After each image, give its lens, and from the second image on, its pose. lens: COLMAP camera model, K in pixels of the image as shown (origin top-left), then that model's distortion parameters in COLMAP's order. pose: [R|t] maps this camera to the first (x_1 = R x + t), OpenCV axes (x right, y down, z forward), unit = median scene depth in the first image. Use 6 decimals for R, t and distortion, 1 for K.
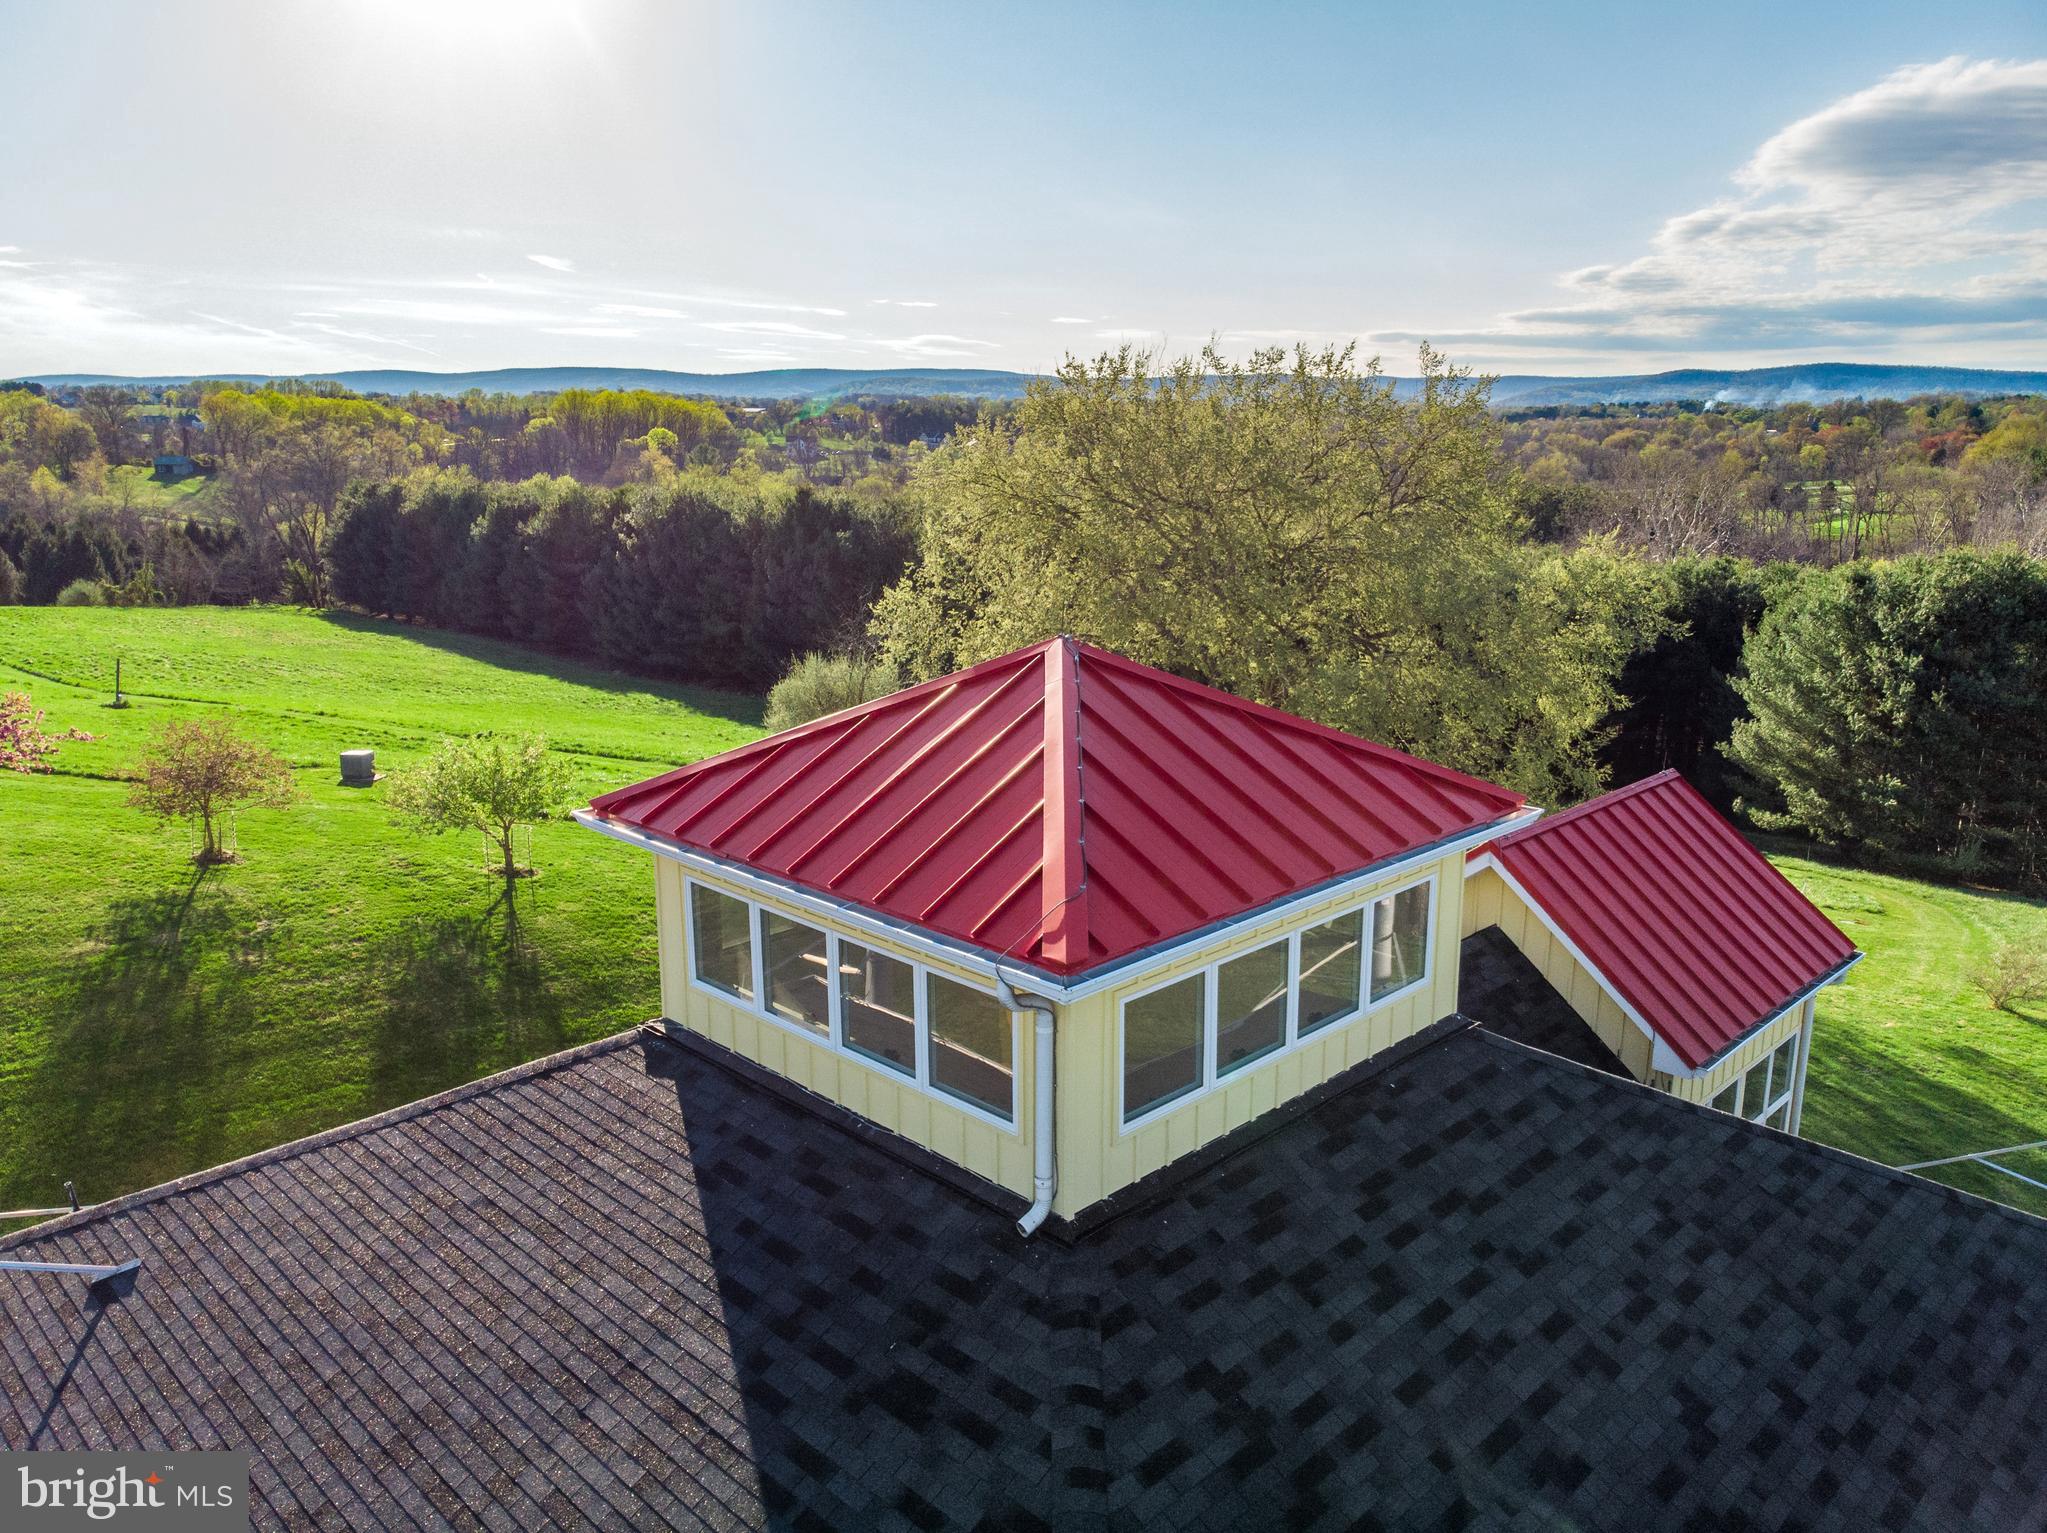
lens RADIAL K [[1535.9, 0, 1025.0], [0, 1535.9, 781.3], [0, 0, 1]] dist [0.002267, 0.017713]
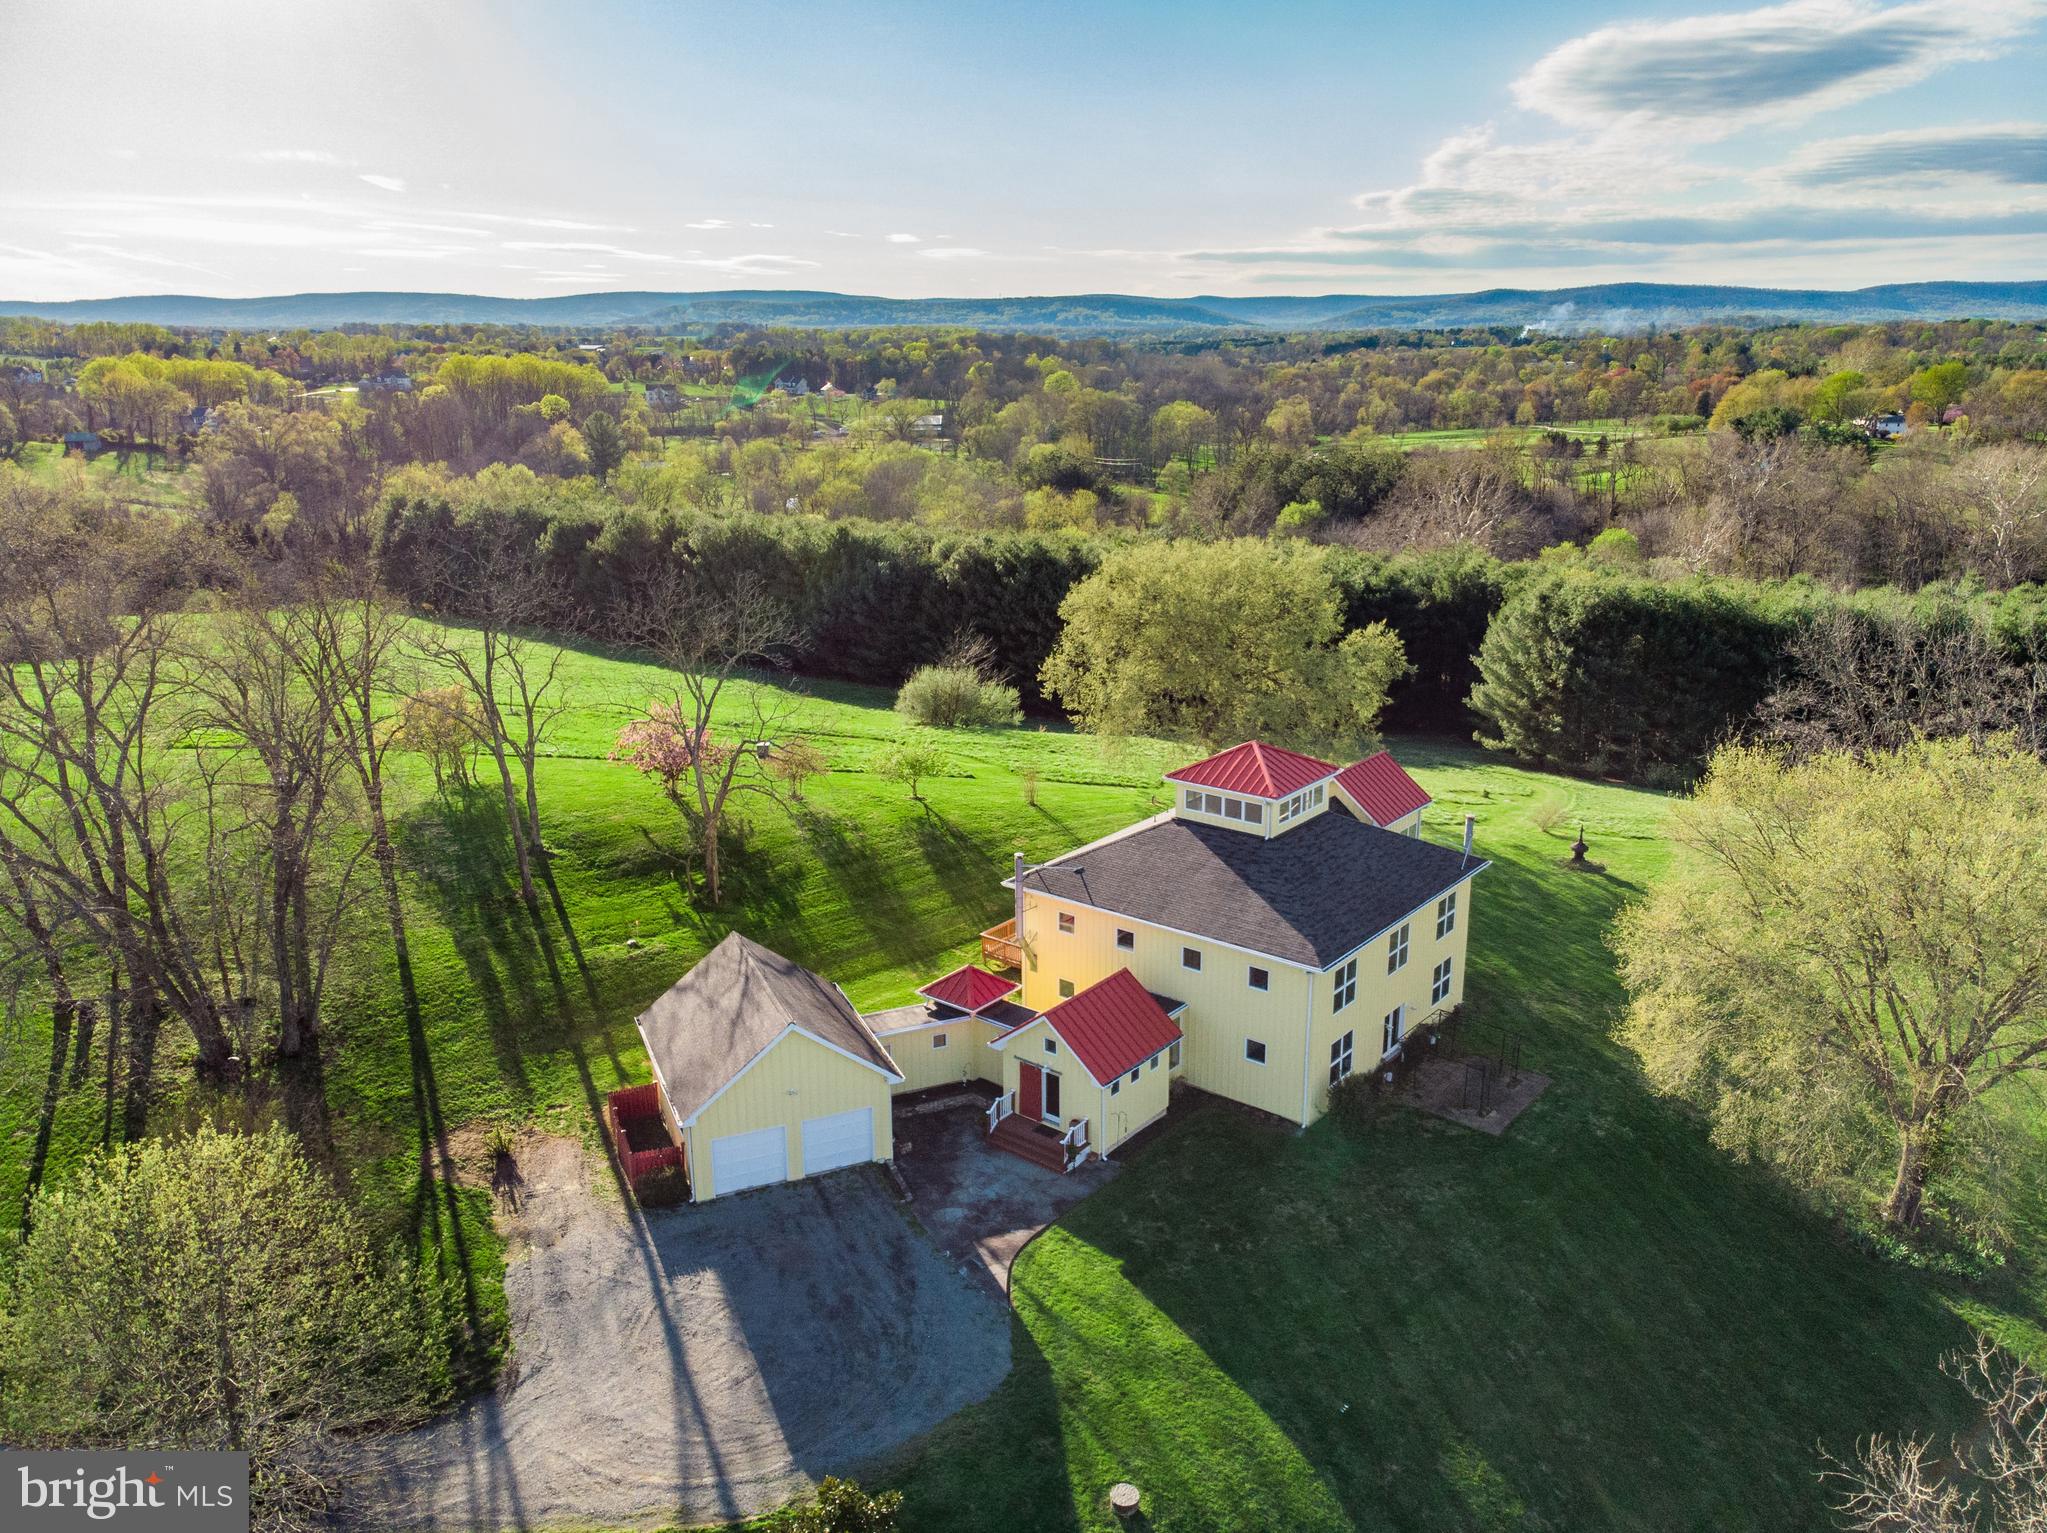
lens RADIAL K [[1535.9, 0, 1010.9], [0, 1535.9, 766.8], [0, 0, 1]] dist [0.002267, 0.017713]
pose [[0.995082, -0.037625, 0.091625, -0.186297], [0.034059, 0.998612, 0.040172, -0.035005], [-0.093010, -0.036854, 0.994983, -0.600986]]
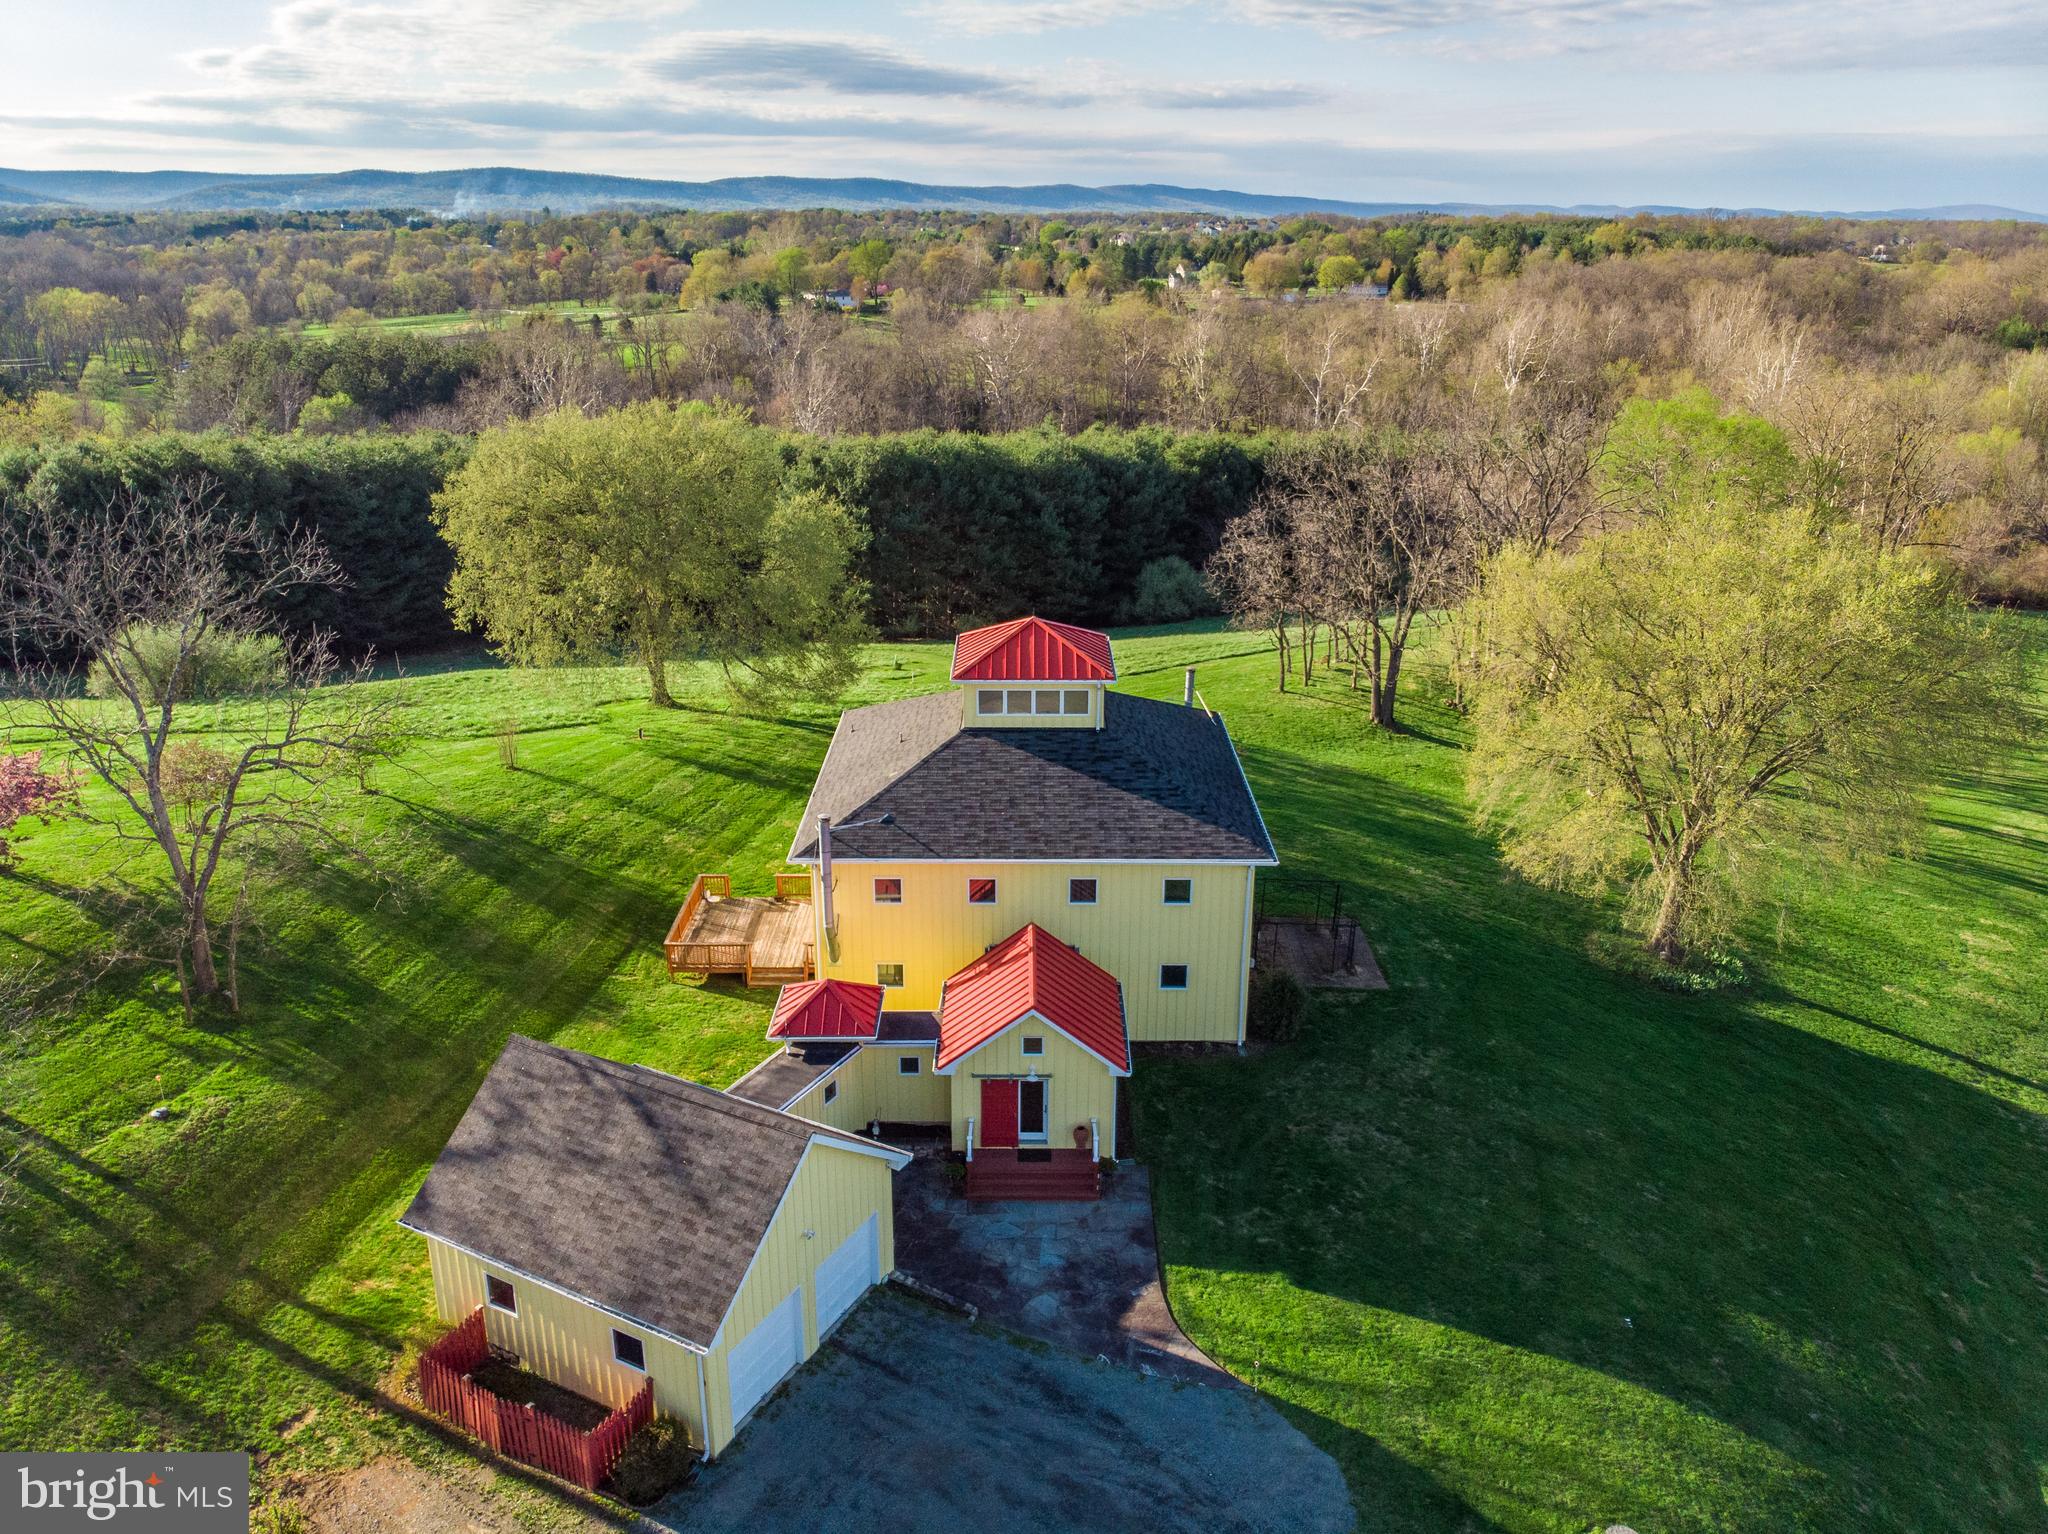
lens RADIAL K [[1536.7, 0, 1020.9], [0, 1536.7, 758.0], [0, 0, 1]] dist [0.002267, 0.017713]
pose [[0.710687, -0.235252, 0.663009, -0.426562], [0.165054, 0.971884, 0.167925, -0.063405], [-0.683873, -0.009909, 0.729534, -0.308497]]
